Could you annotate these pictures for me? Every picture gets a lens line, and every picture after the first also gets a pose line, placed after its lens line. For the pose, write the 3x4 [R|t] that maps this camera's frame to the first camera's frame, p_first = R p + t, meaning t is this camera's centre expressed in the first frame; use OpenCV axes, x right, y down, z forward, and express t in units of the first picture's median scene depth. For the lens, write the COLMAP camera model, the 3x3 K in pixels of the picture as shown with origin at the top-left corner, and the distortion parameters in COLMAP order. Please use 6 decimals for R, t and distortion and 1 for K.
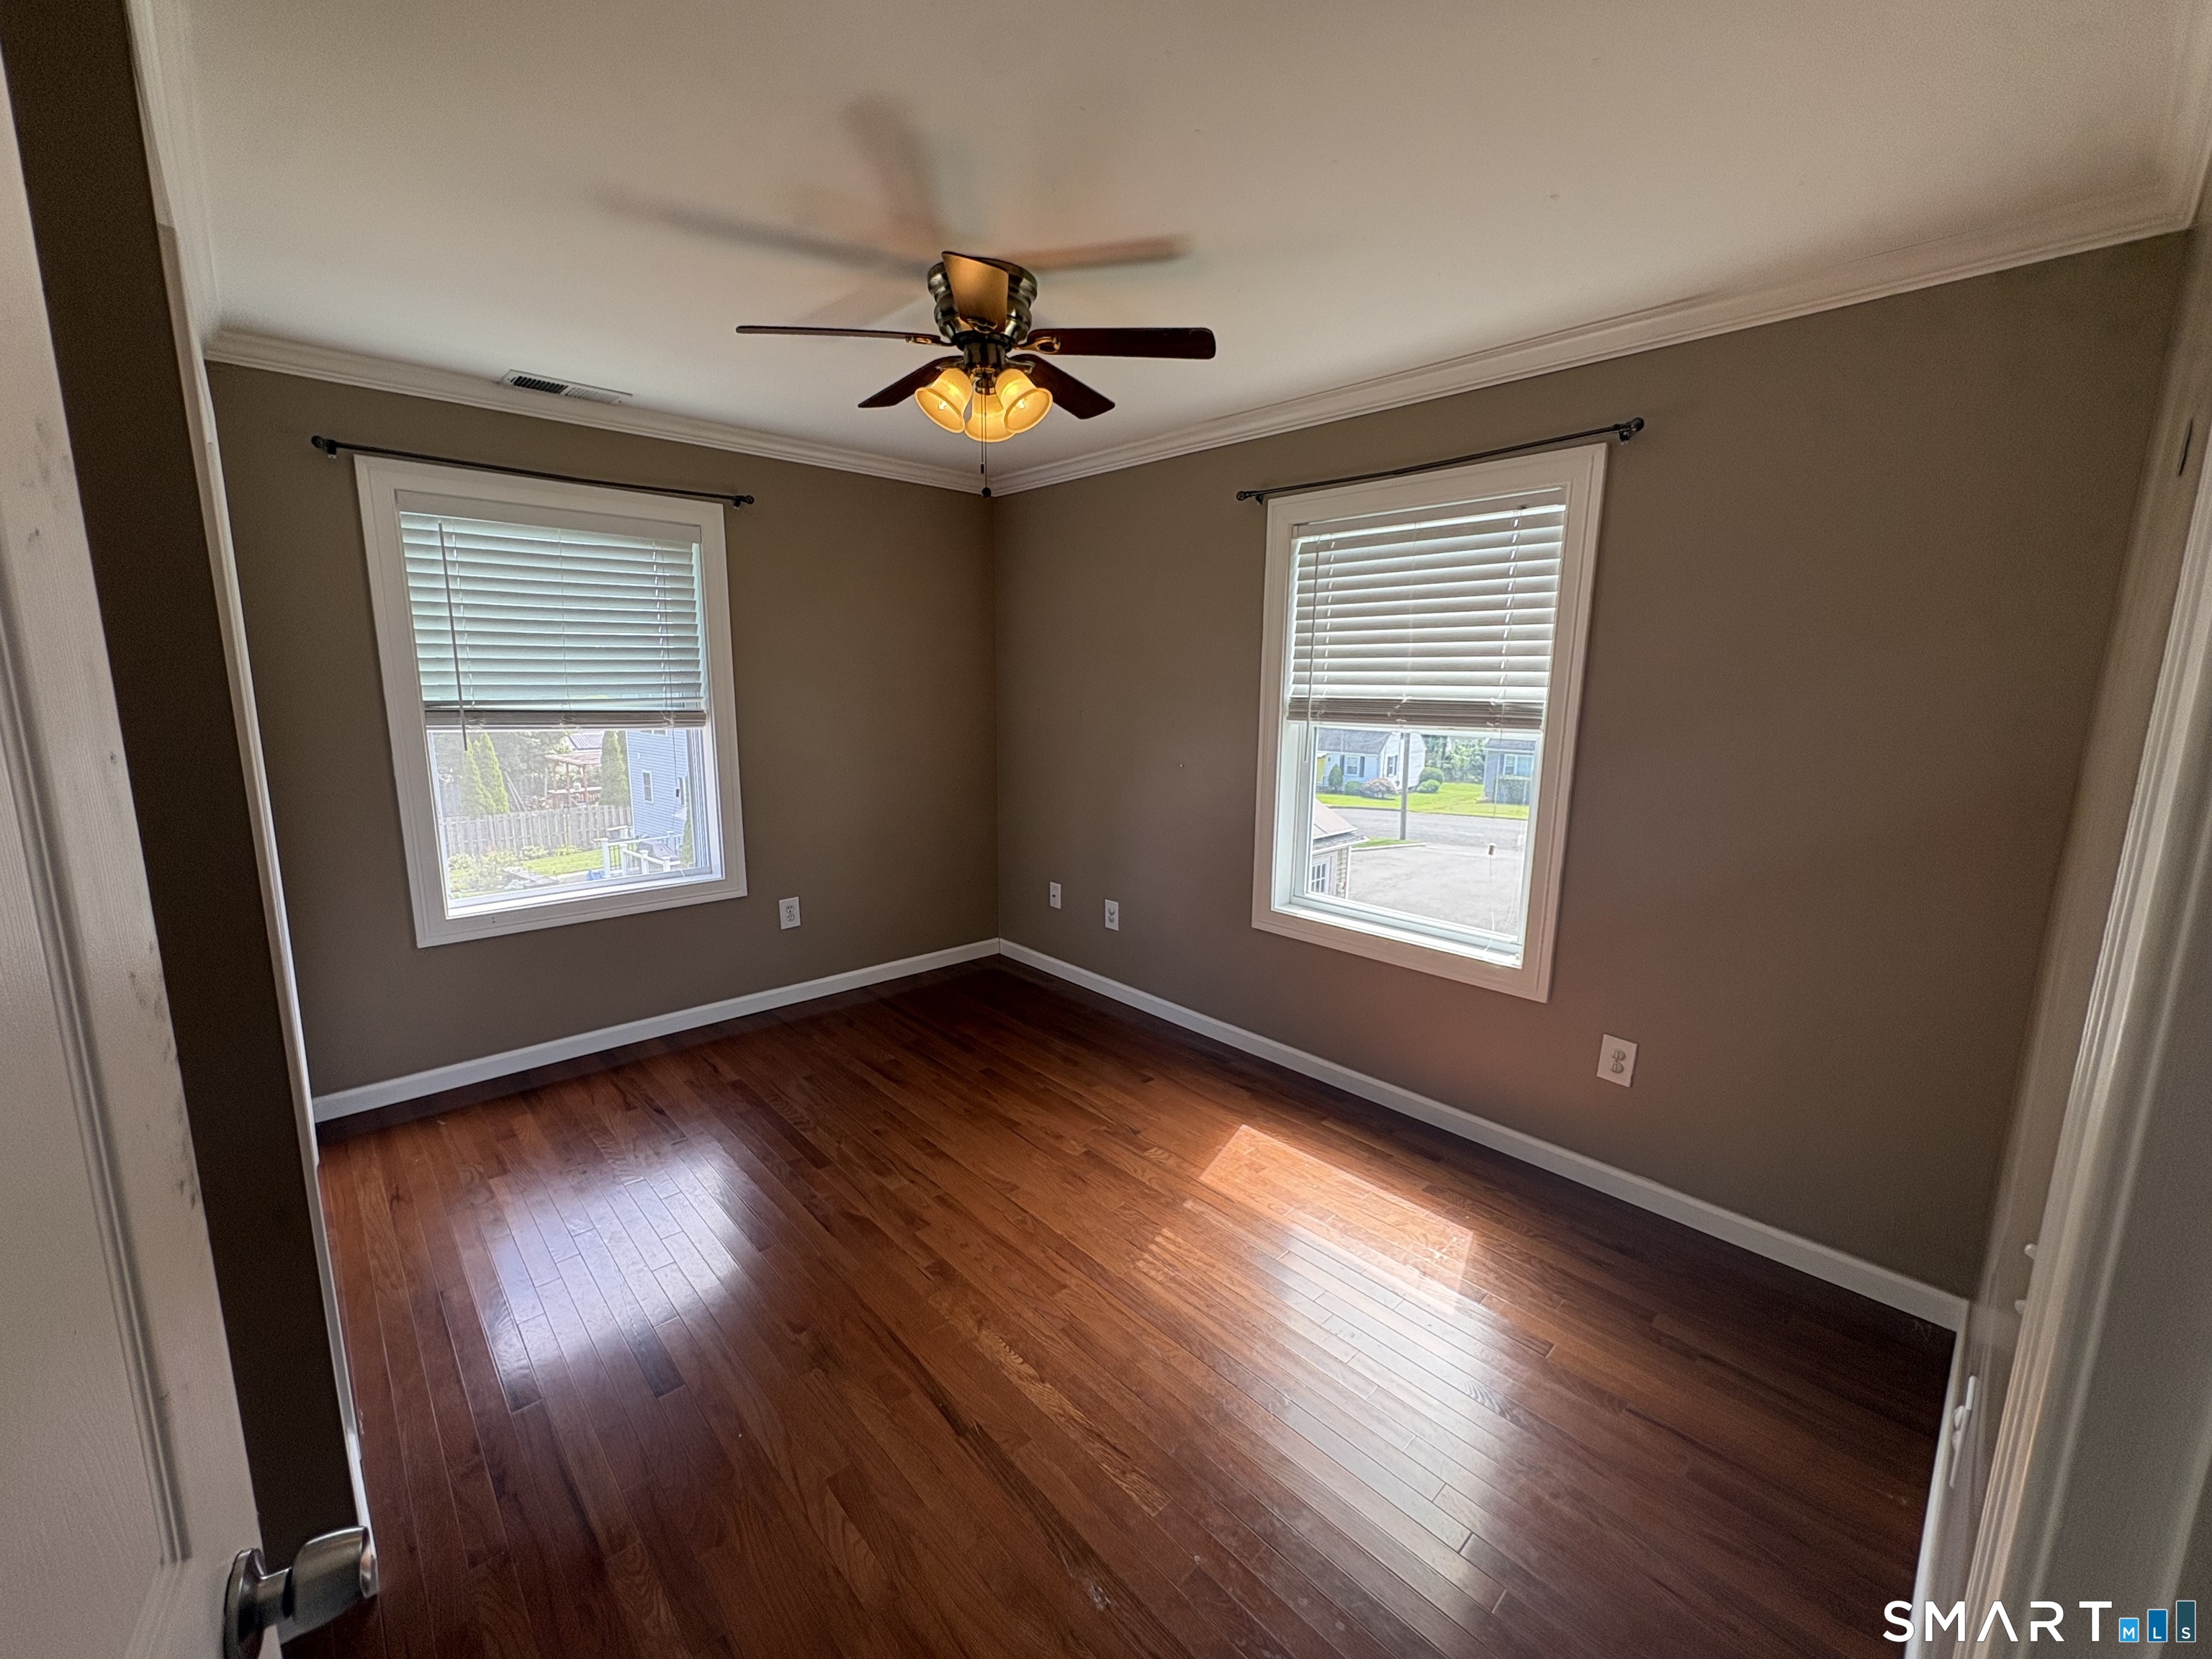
lens RADIAL K [[879.4, 0, 1110.6], [0, 879.4, 825.0], [0, 0, 1]] dist [0.001886, 0.000152]
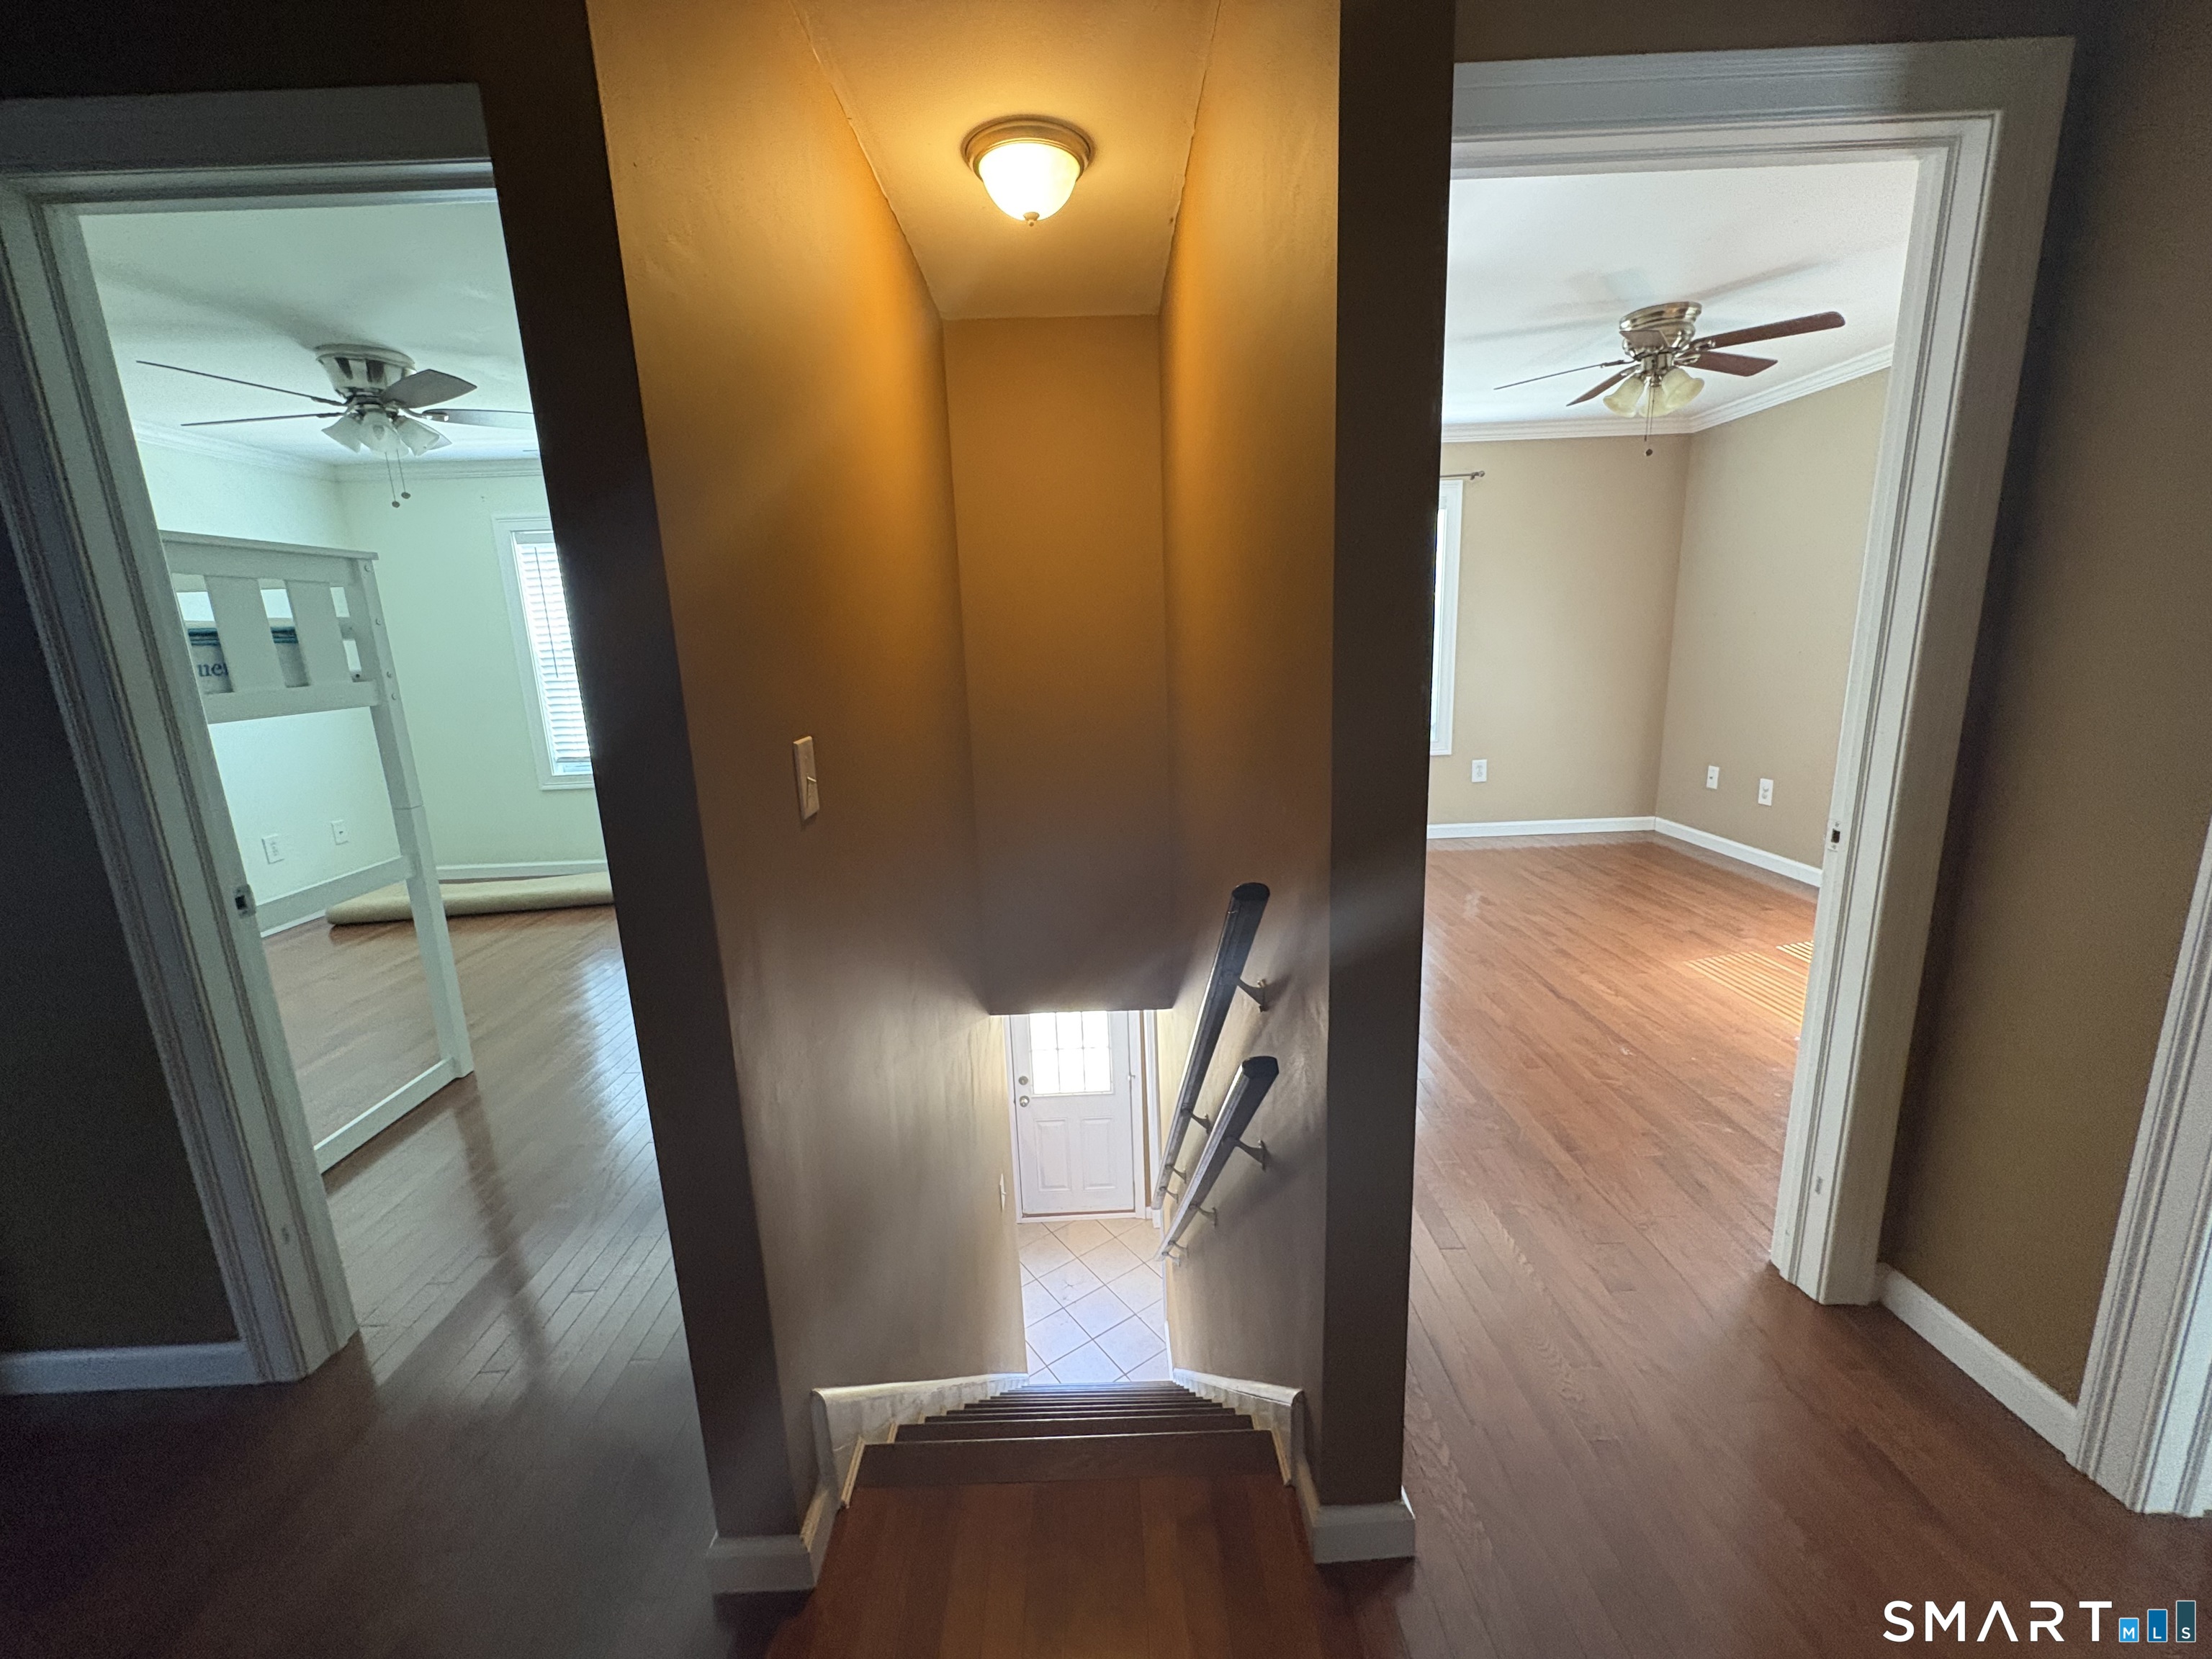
lens RADIAL K [[879.4, 0, 1105.3], [0, 879.4, 831.9], [0, 0, 1]] dist [0.001886, 0.000152]
pose [[0.736484, 0.106282, -0.668053, 0.244468], [-0.069633, 0.994245, 0.081411, 0.211200], [0.672861, -0.013440, 0.739647, -0.748136]]
